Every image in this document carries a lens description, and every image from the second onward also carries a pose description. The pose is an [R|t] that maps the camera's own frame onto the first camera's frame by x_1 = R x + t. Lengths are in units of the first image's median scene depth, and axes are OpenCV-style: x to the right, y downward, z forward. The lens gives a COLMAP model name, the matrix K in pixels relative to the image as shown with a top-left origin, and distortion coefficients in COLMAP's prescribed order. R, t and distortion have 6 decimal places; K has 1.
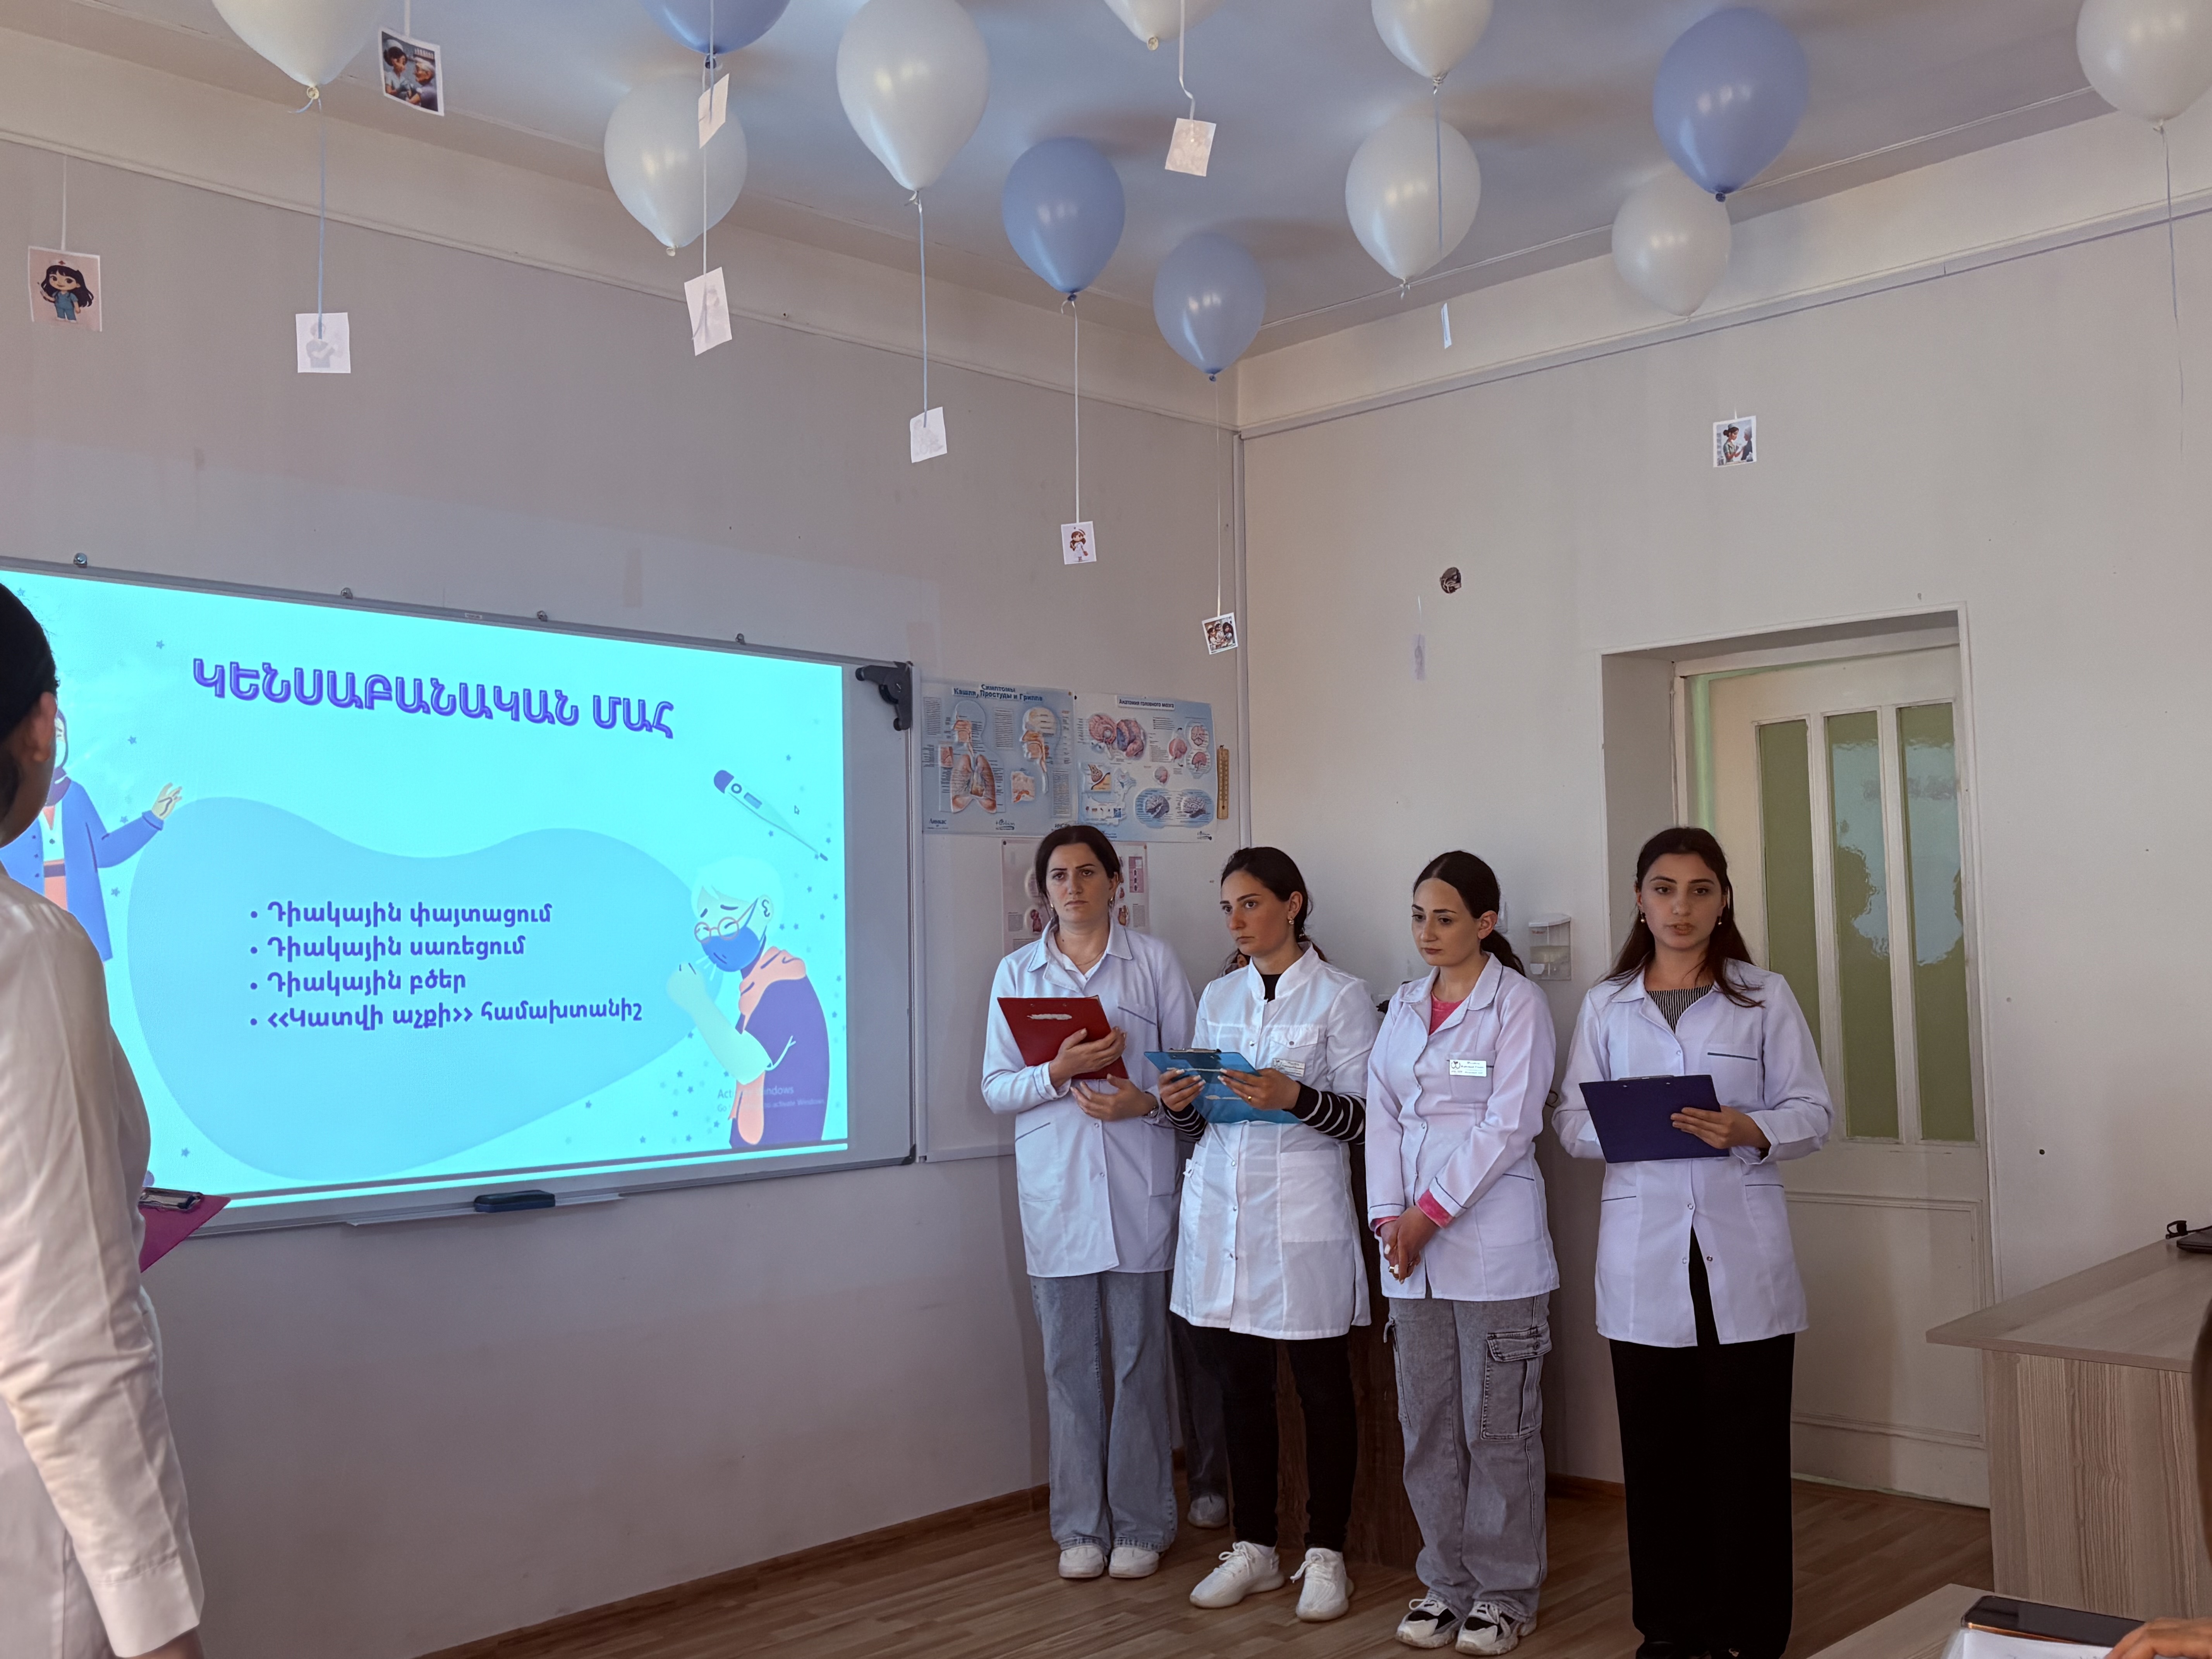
lens RADIAL K [[2120.6, 0, 1115.9], [0, 2120.6, 841.5], [0, 0, 1]] dist [0.014605, 0.000000]
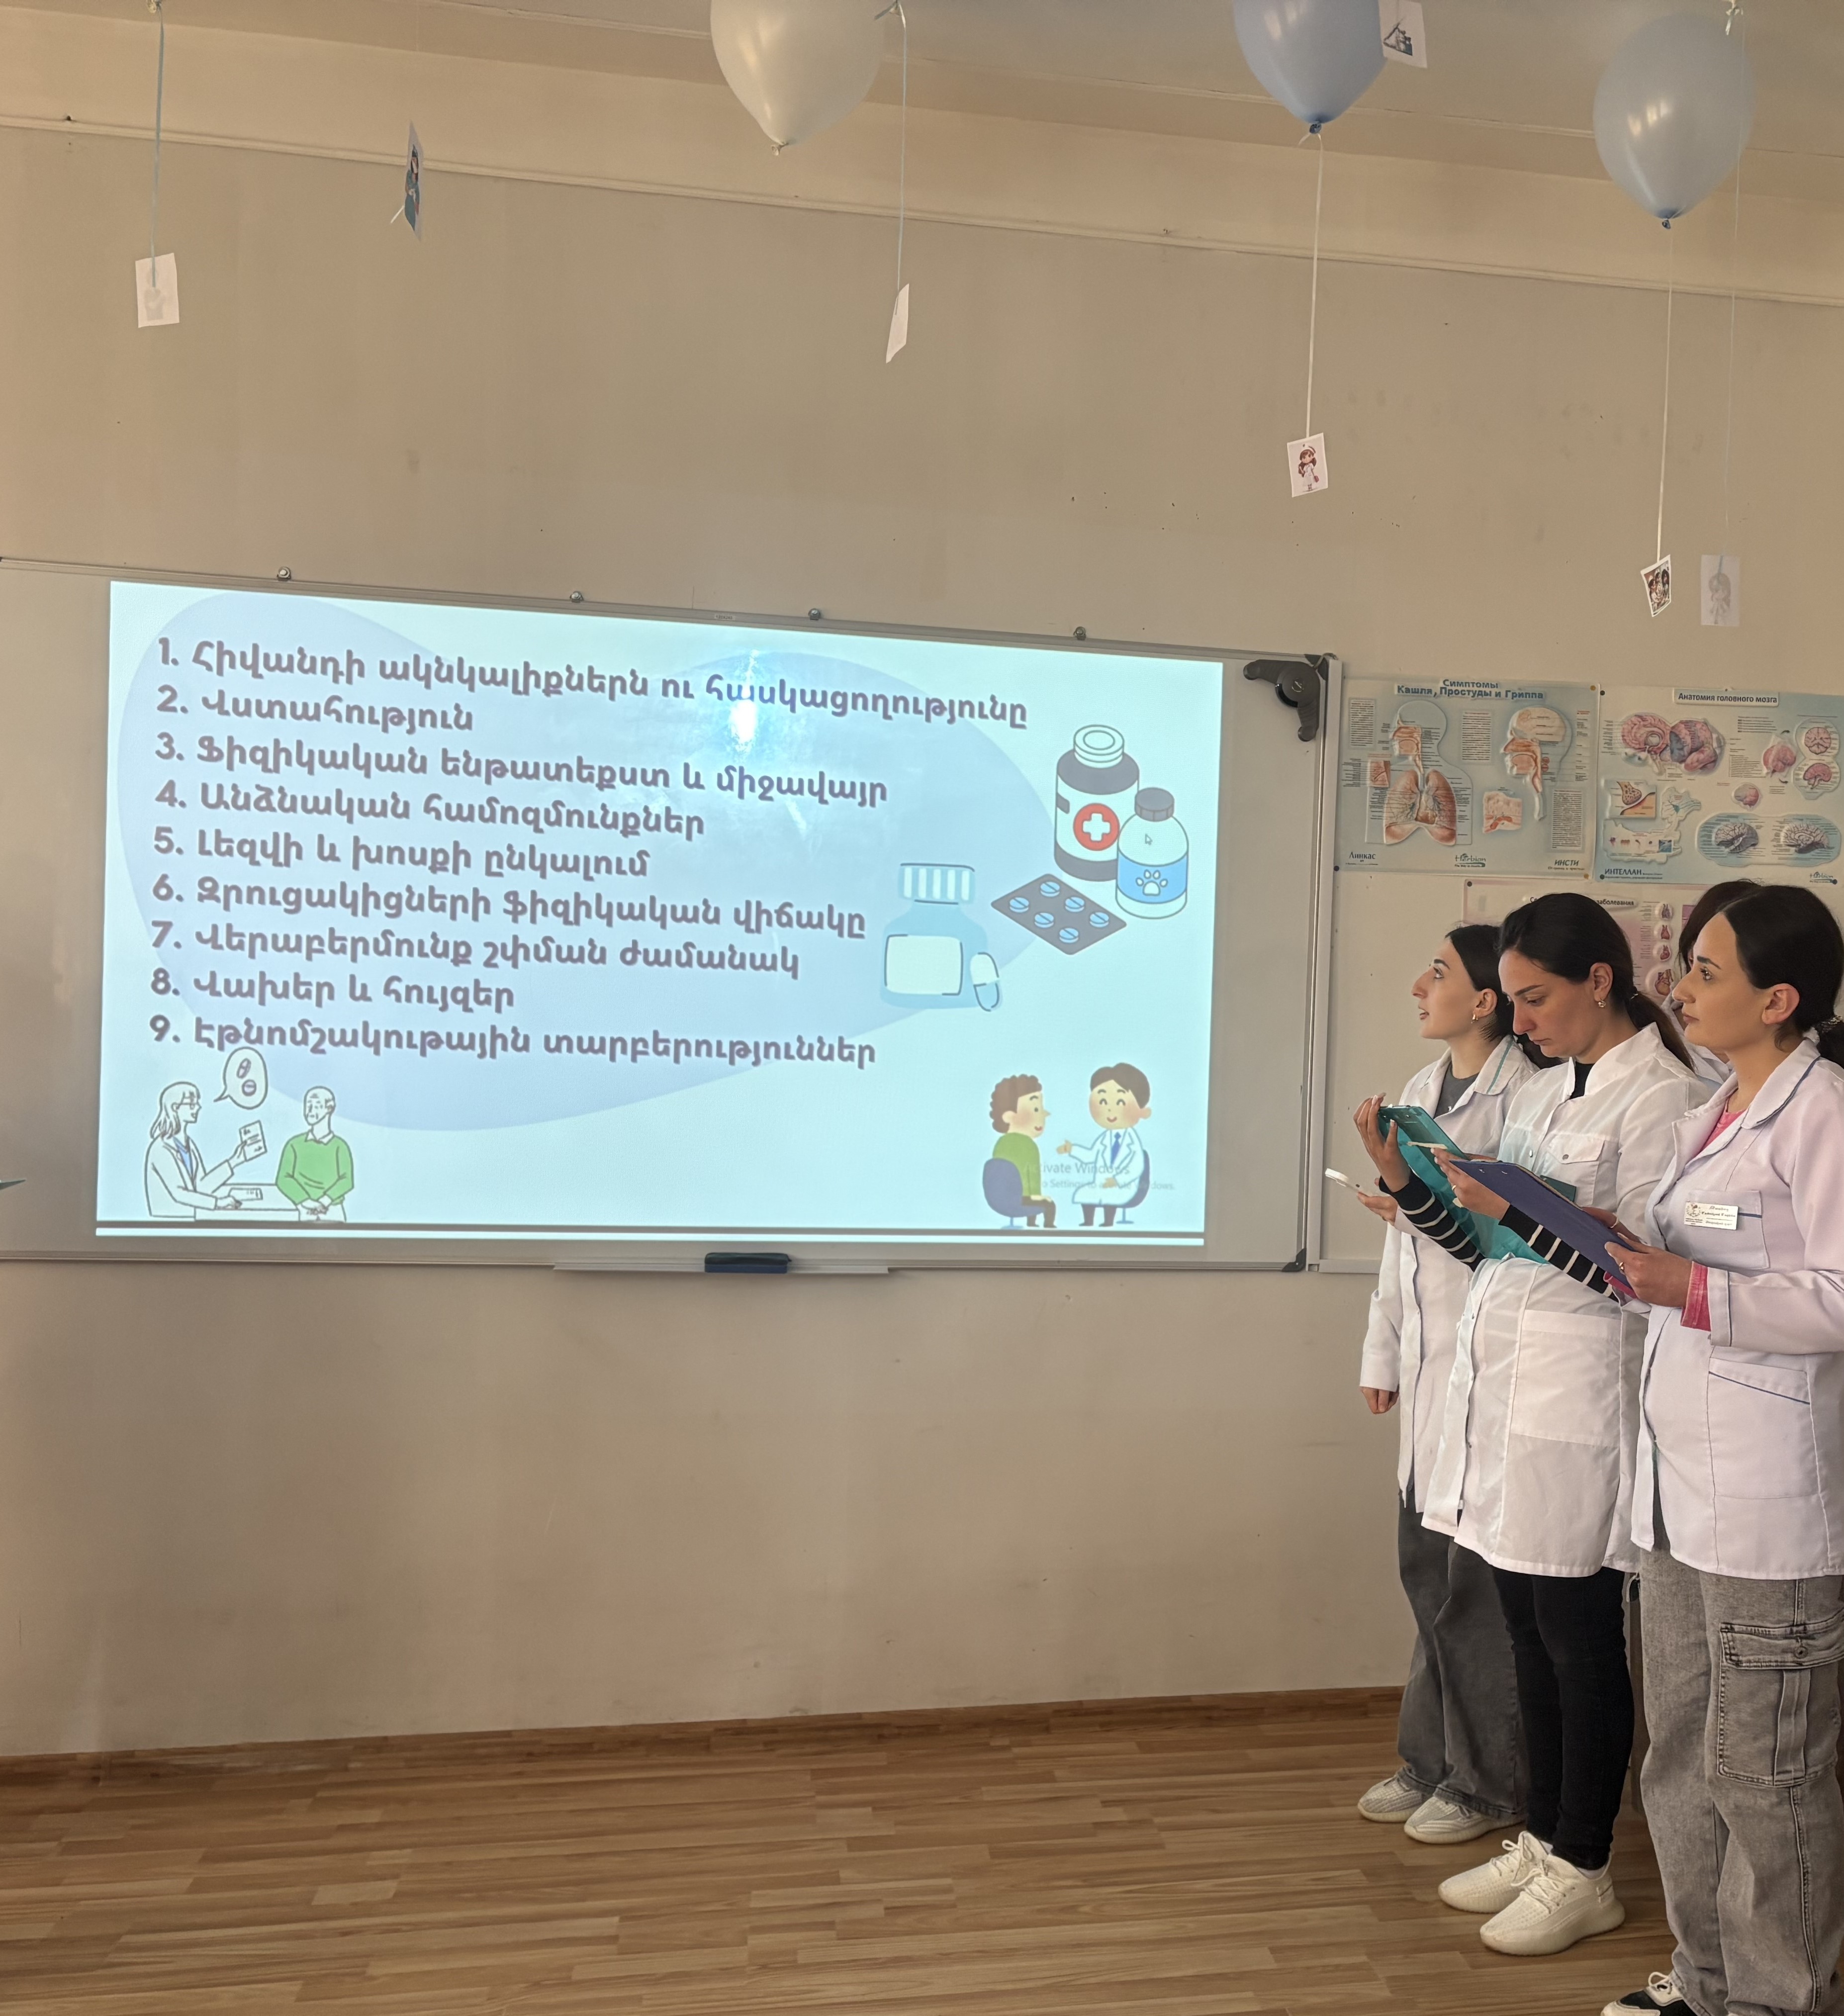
lens RADIAL K [[2126.9, 0, 1161.7], [0, 2126.9, 1089.5], [0, 0, 1]] dist [0.048149, 0.000000]
pose [[0.822025, 0.060032, -0.566279, 0.358828], [-0.012964, 0.996143, 0.086783, 0.011603], [0.569304, -0.063996, 0.819632, 0.329763]]
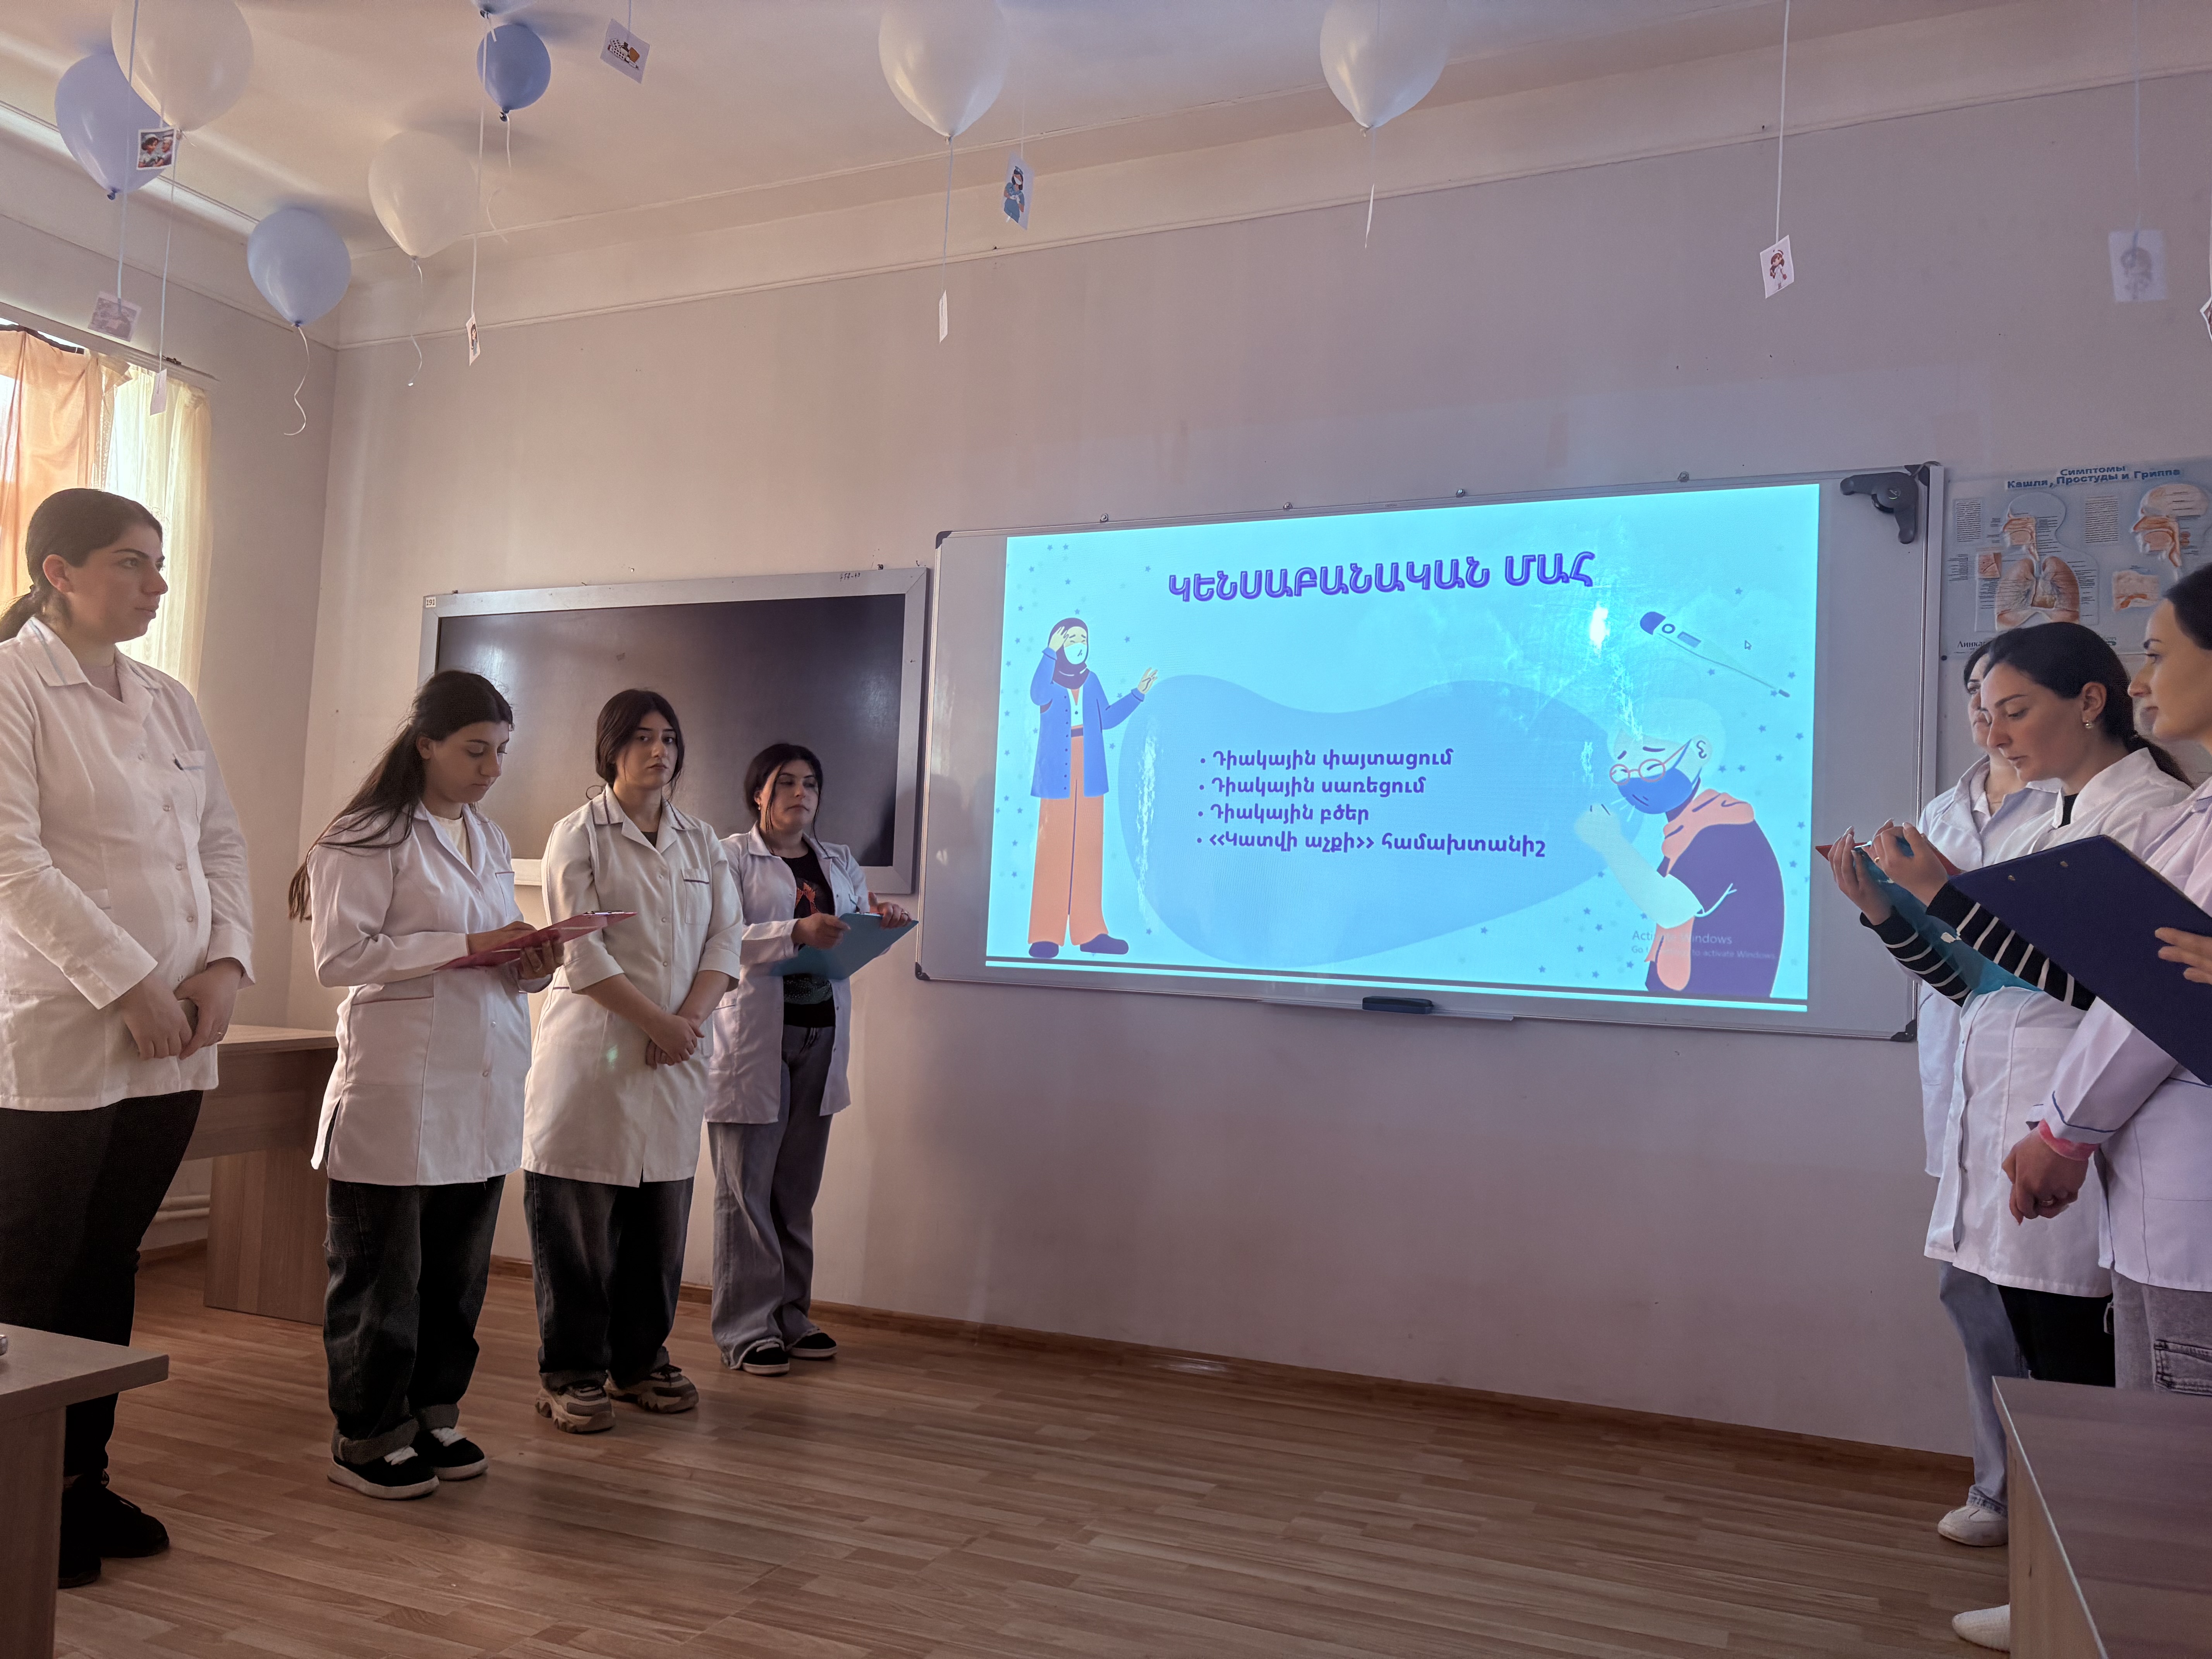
lens RADIAL K [[1655.6, 0, 1111.8], [0, 1655.6, 845.7], [0, 0, 1]] dist [0.025703, -0.007528]
pose [[0.355664, -0.010241, -0.934558, 0.471119], [0.010625, 0.999920, -0.006913, 0.081918], [0.934554, -0.007471, 0.355744, 0.503155]]
